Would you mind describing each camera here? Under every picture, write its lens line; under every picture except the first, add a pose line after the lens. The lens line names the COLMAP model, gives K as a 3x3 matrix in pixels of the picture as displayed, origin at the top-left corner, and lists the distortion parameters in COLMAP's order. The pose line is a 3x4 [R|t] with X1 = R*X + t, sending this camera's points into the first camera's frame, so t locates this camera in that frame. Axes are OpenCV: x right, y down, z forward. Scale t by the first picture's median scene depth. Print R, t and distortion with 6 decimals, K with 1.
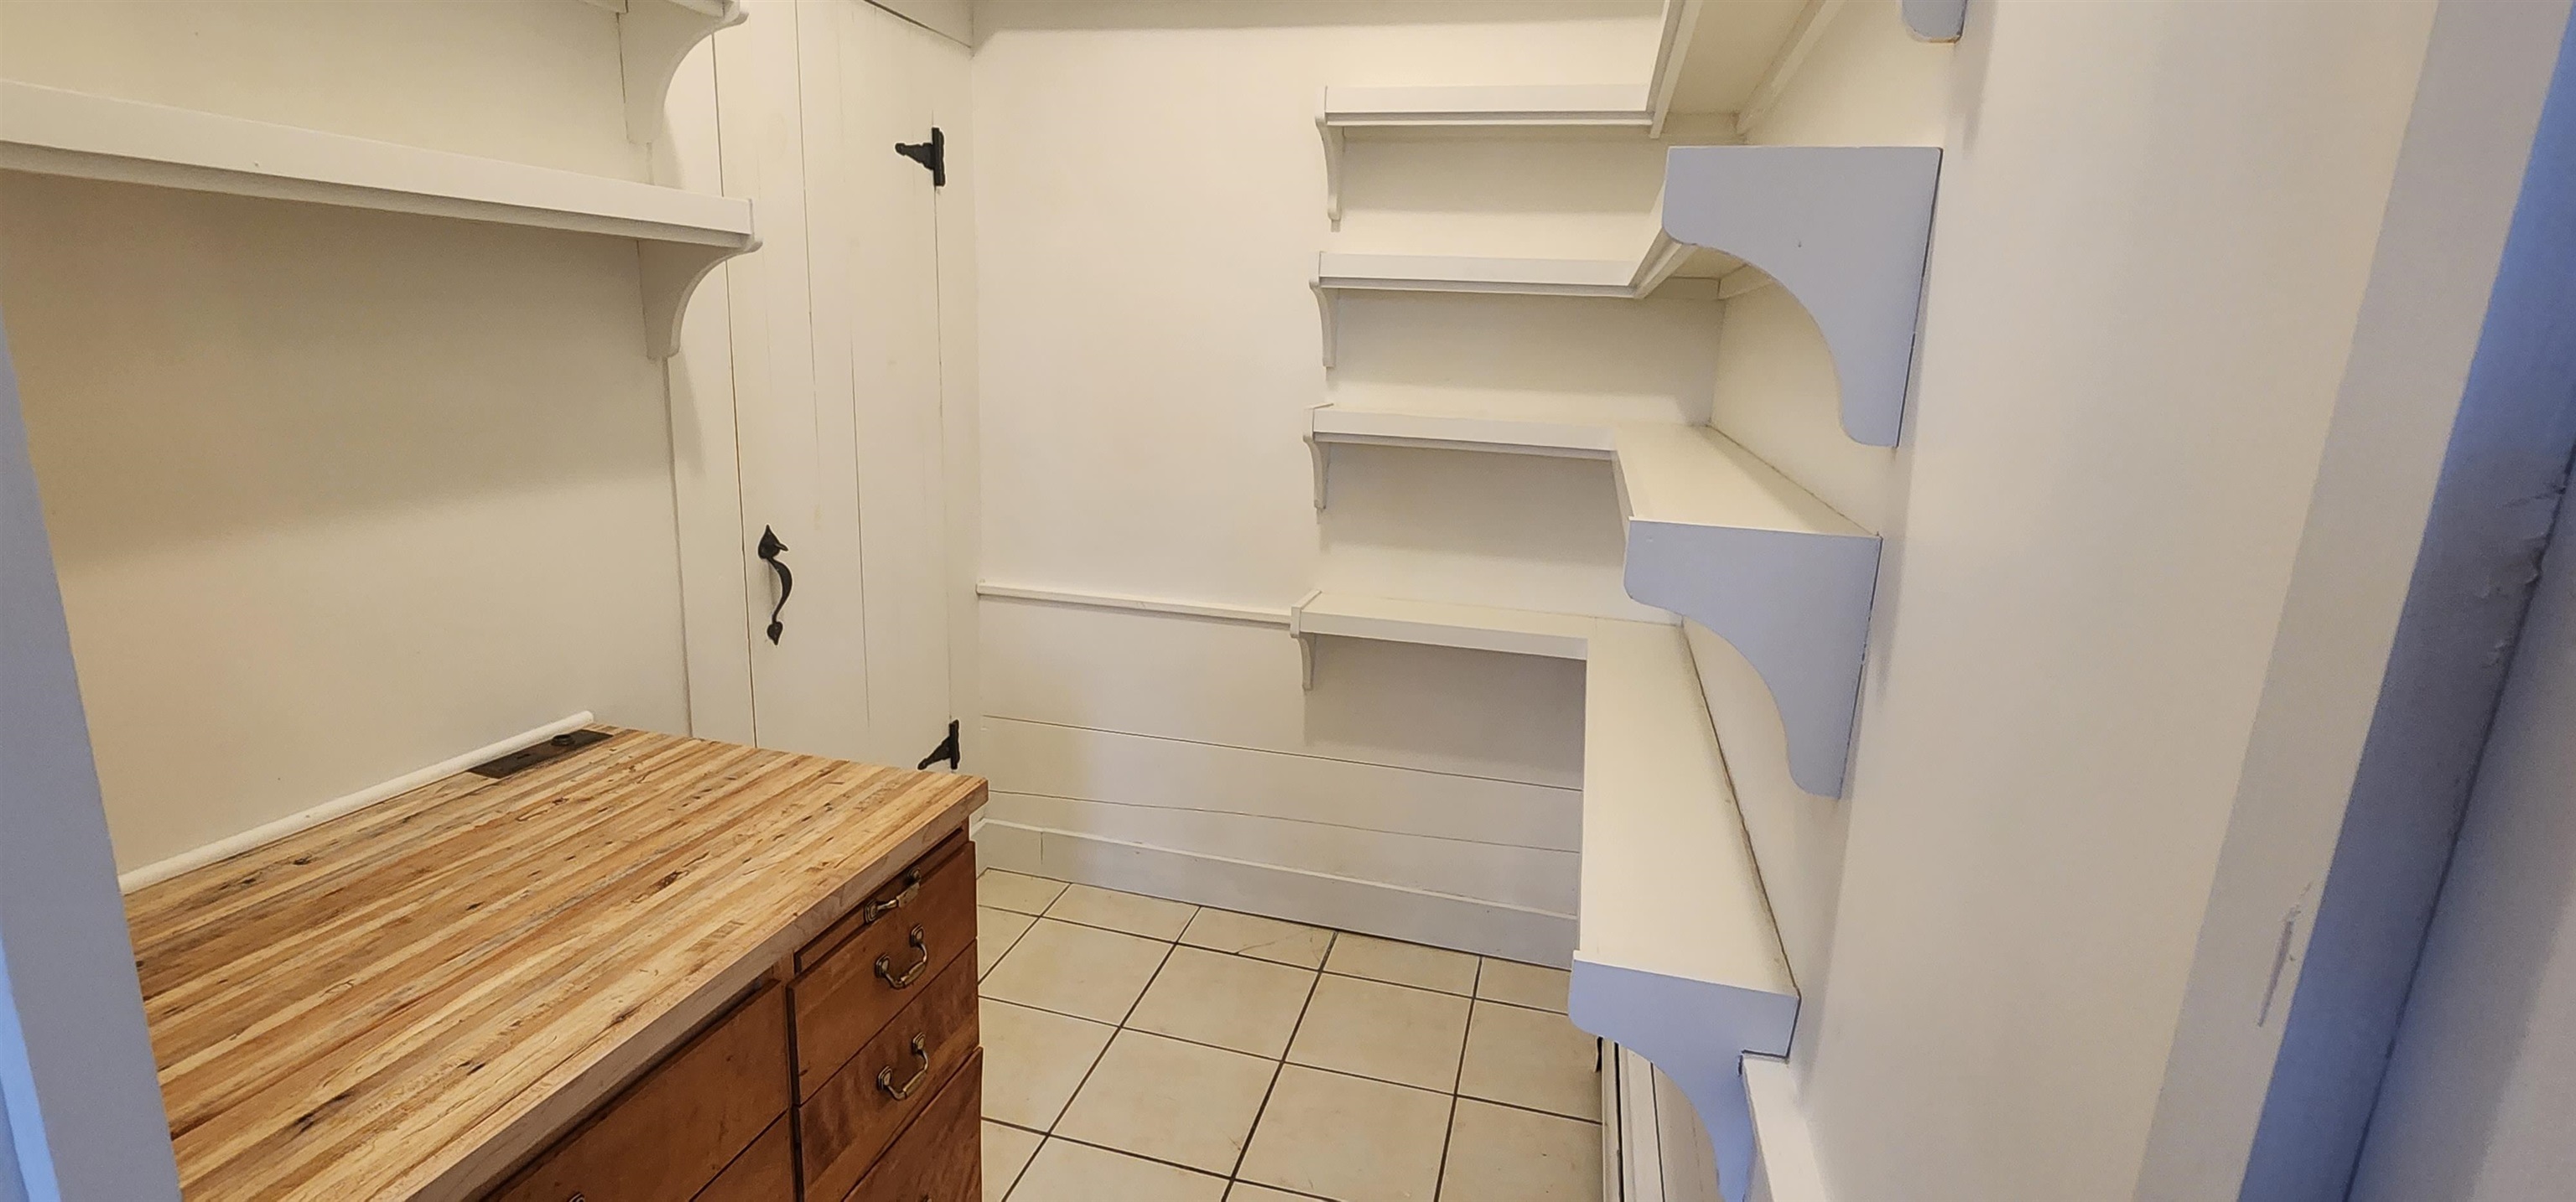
lens RADIAL K [[1178.5, 0, 1283.7], [0, 1178.5, 599.6], [0, 0, 1]] dist [-0.000626, 0.000122]
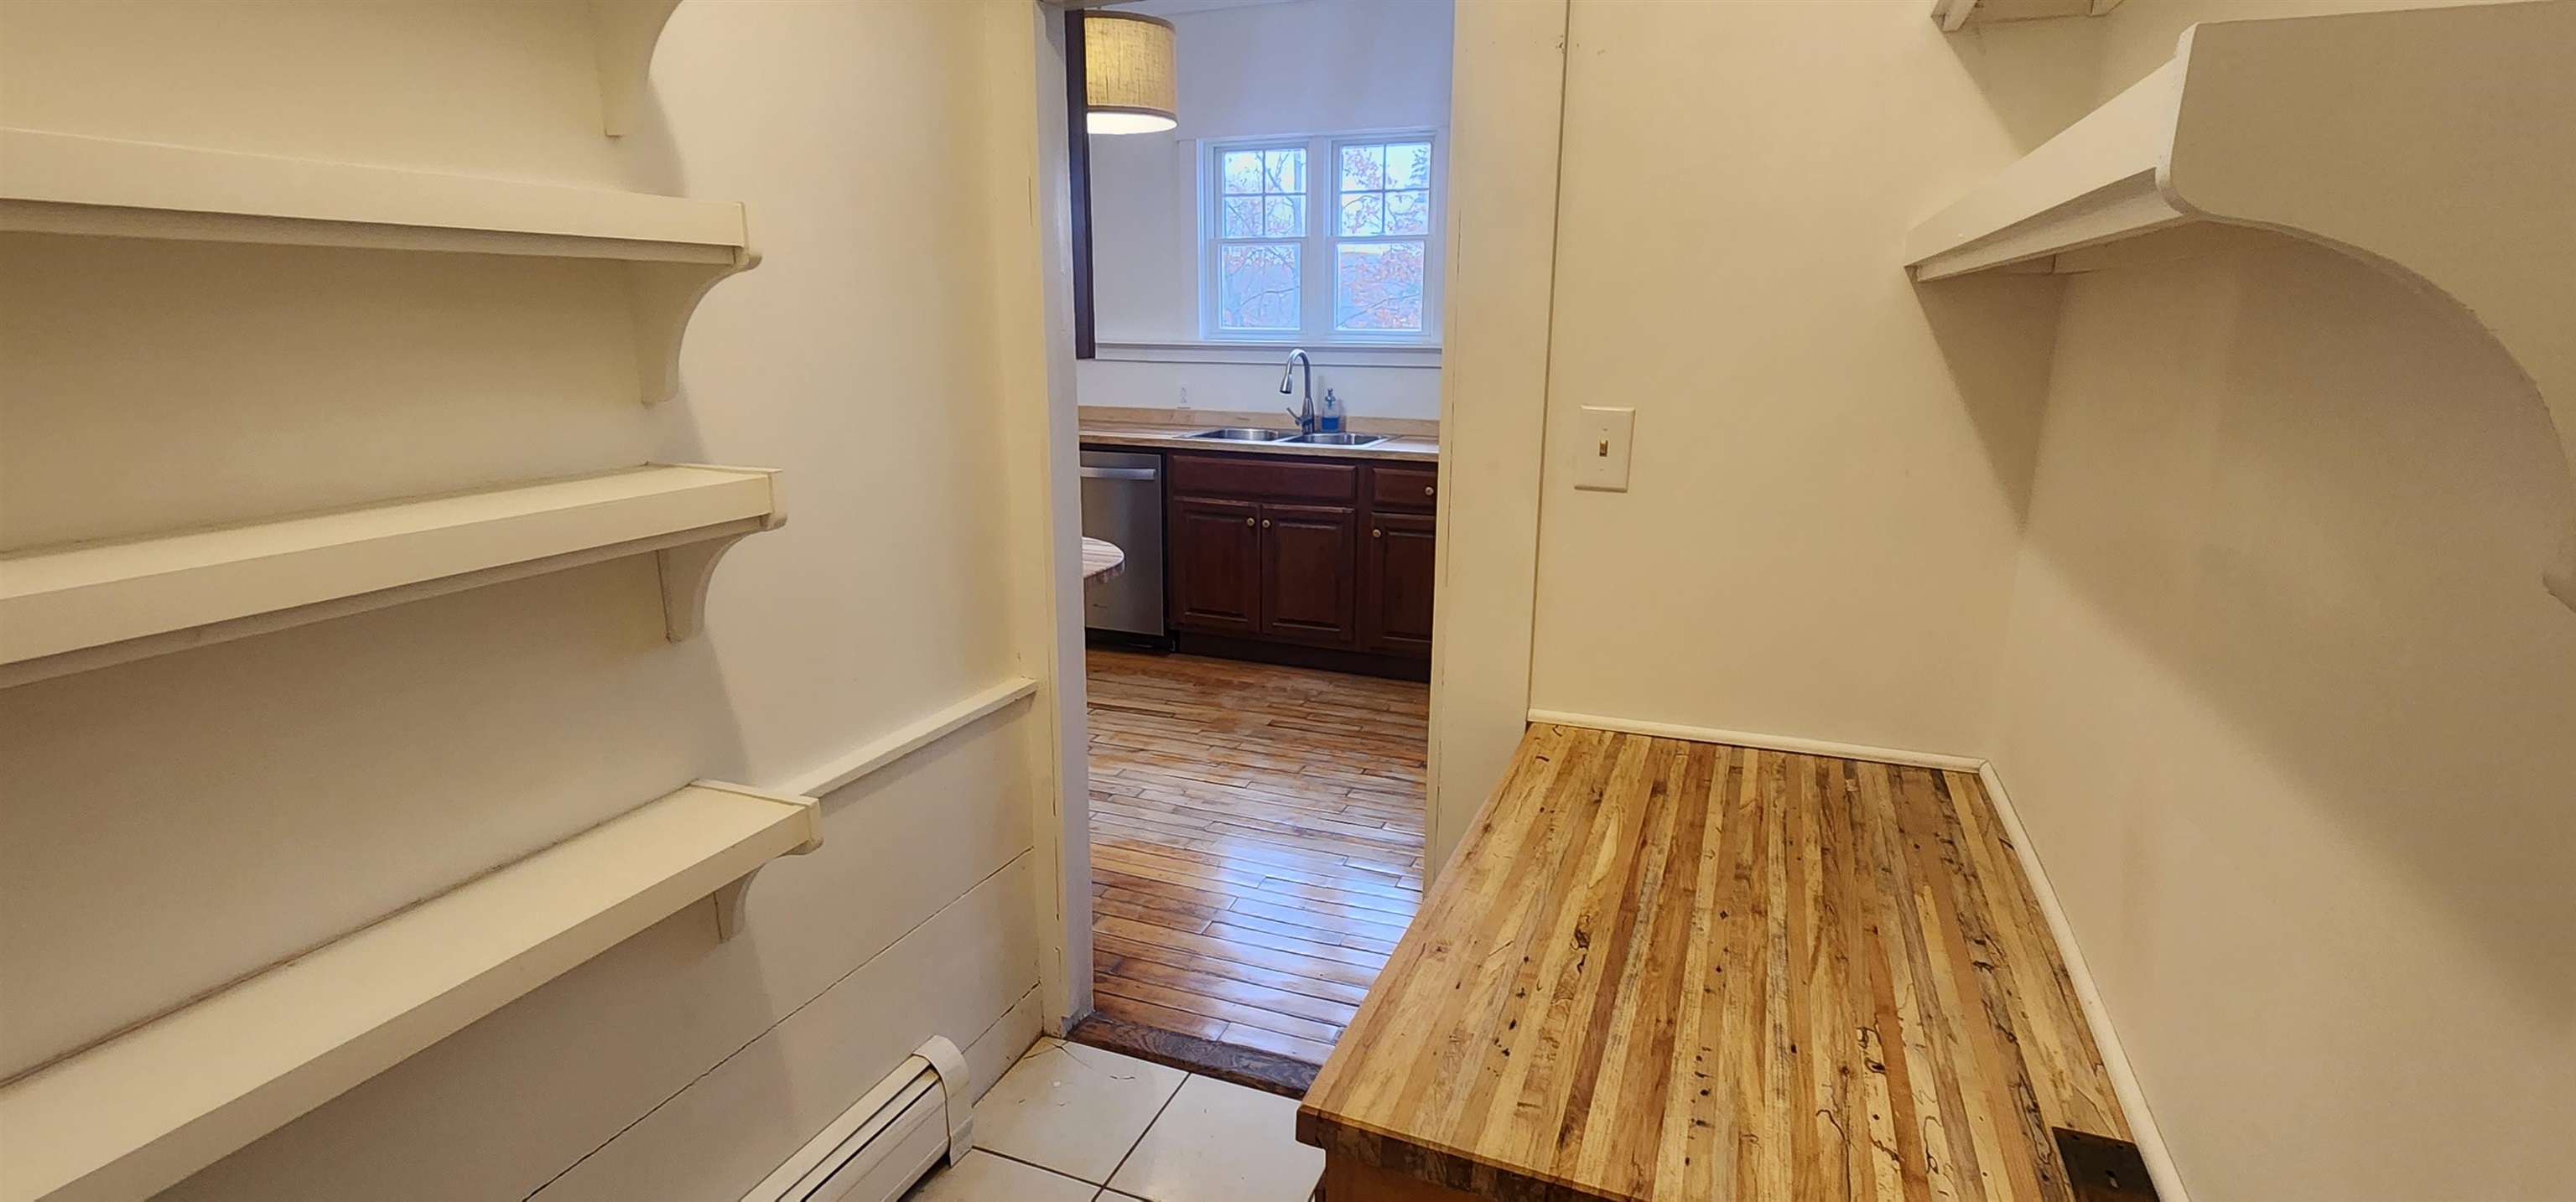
lens RADIAL K [[1178.5, 0, 1289.1], [0, 1178.5, 597.9], [0, 0, 1]] dist [-0.000626, 0.000122]
pose [[-0.991673, -0.069943, 0.108130, -0.339450], [-0.013373, 0.891045, 0.453718, -0.424801], [-0.128083, 0.448494, -0.884561, 1.643818]]
